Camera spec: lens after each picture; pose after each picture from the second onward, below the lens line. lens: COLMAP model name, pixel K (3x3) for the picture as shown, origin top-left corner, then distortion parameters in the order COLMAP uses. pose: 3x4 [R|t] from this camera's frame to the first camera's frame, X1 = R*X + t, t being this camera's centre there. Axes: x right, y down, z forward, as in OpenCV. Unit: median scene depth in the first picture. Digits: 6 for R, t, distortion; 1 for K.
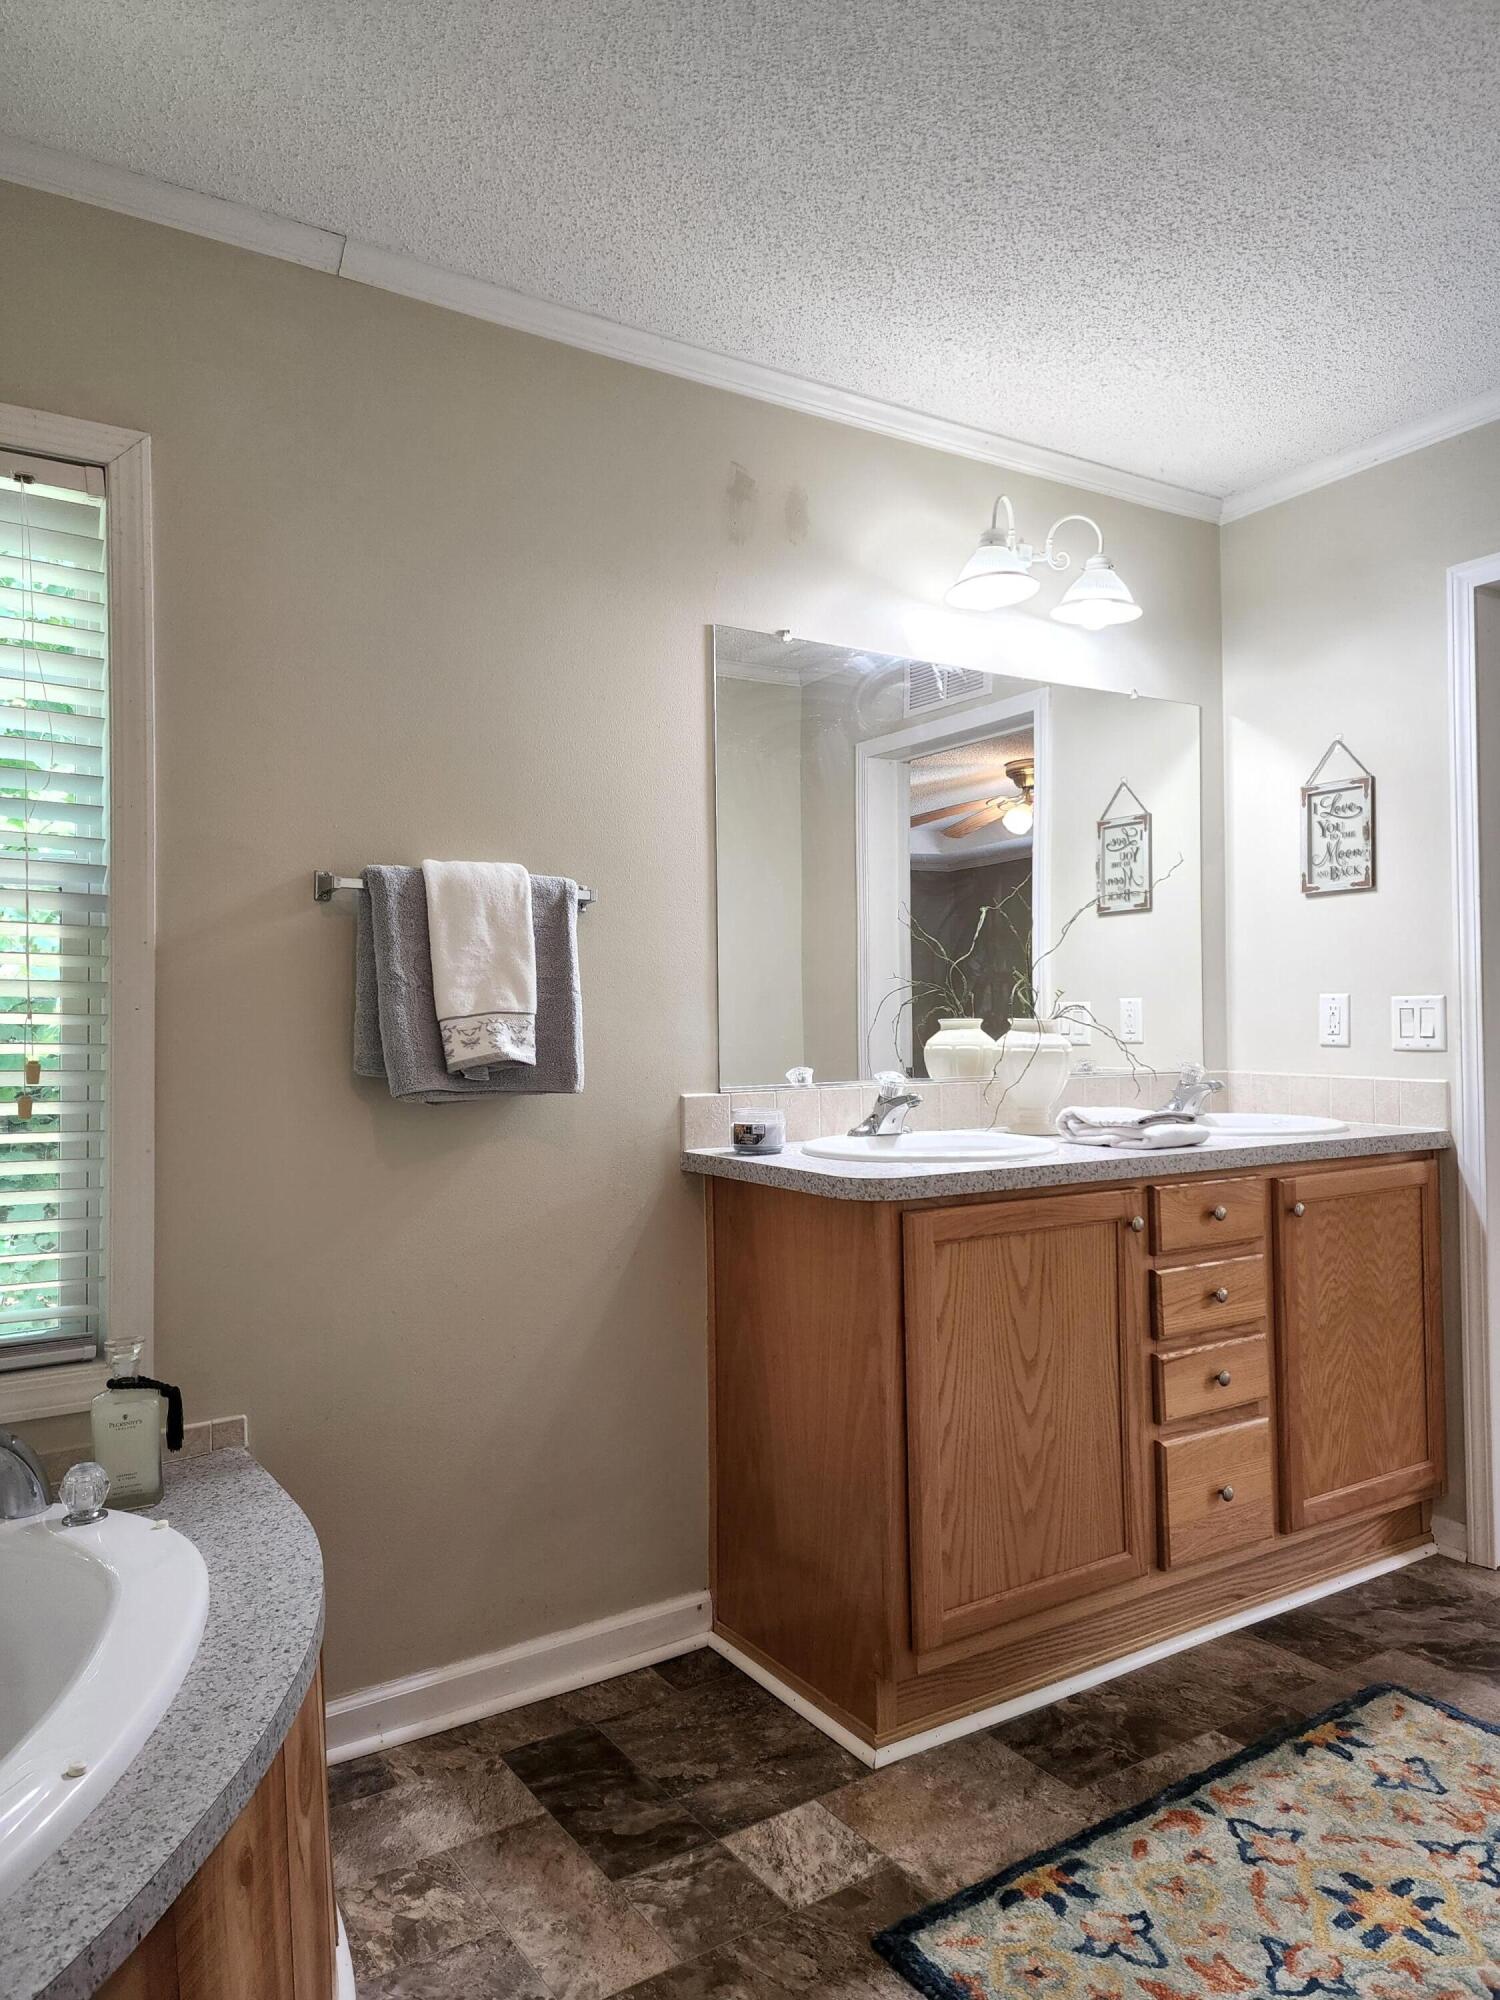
lens RADIAL K [[1345.4, 0, 735.0], [0, 1345.4, 1010.9], [0, 0, 1]] dist [0.049358, -0.040870]
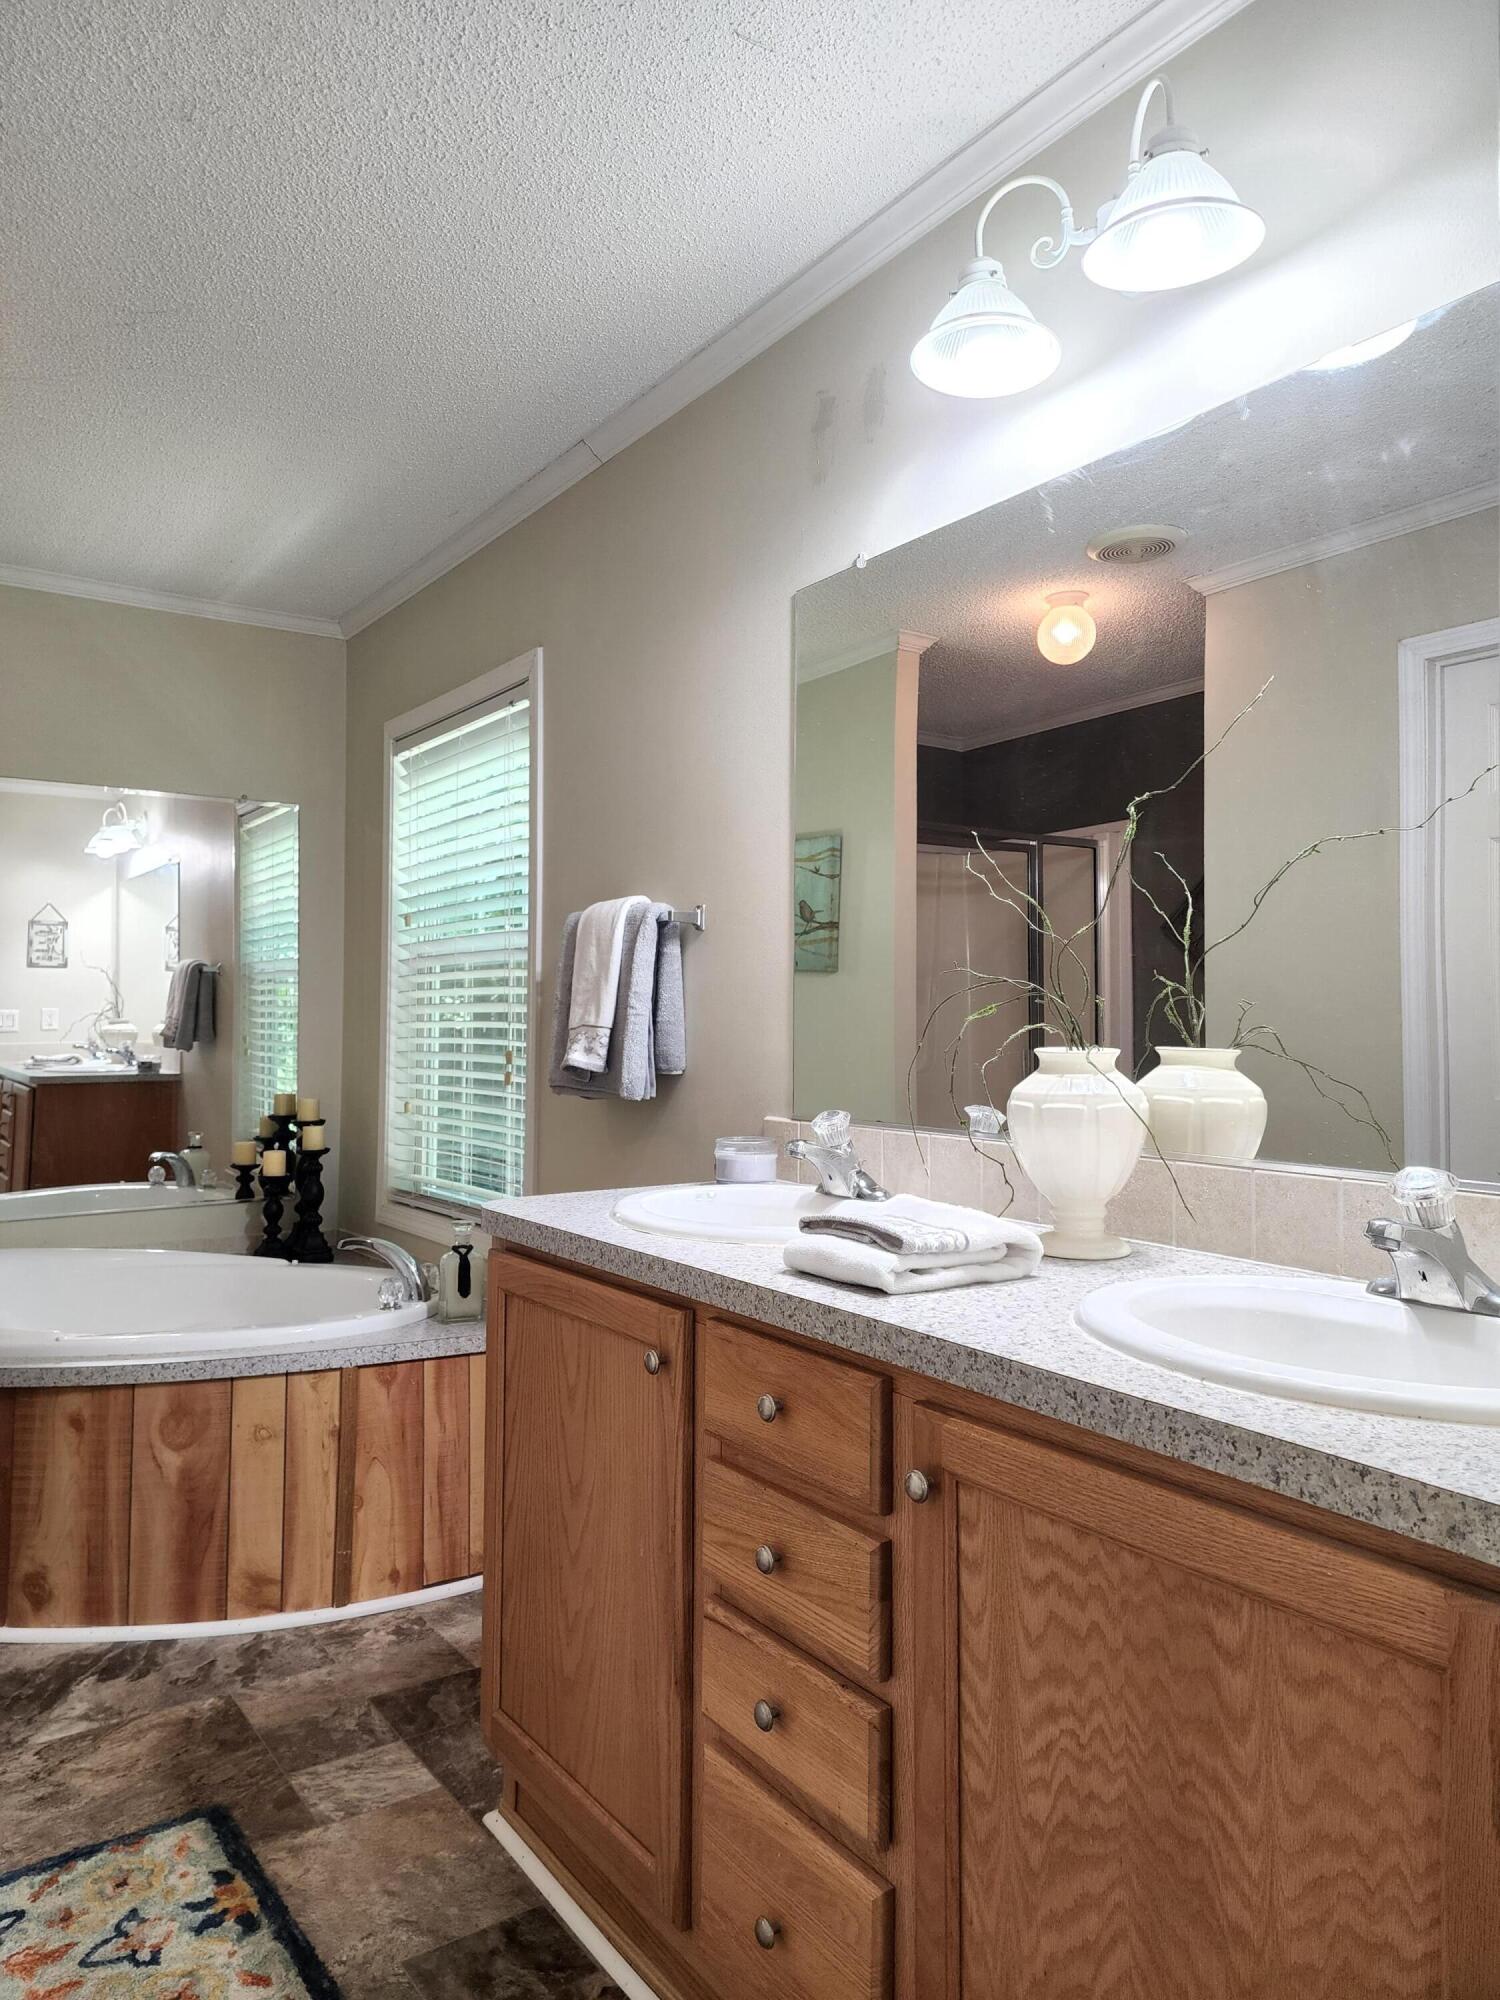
lens RADIAL K [[1345.4, 0, 738.0], [0, 1345.4, 985.2], [0, 0, 1]] dist [0.049358, -0.040870]
pose [[0.035331, -0.013914, -0.999279, 1.186988], [0.006995, 0.999882, -0.013675, -0.019715], [0.999351, -0.006506, 0.035424, 1.266356]]
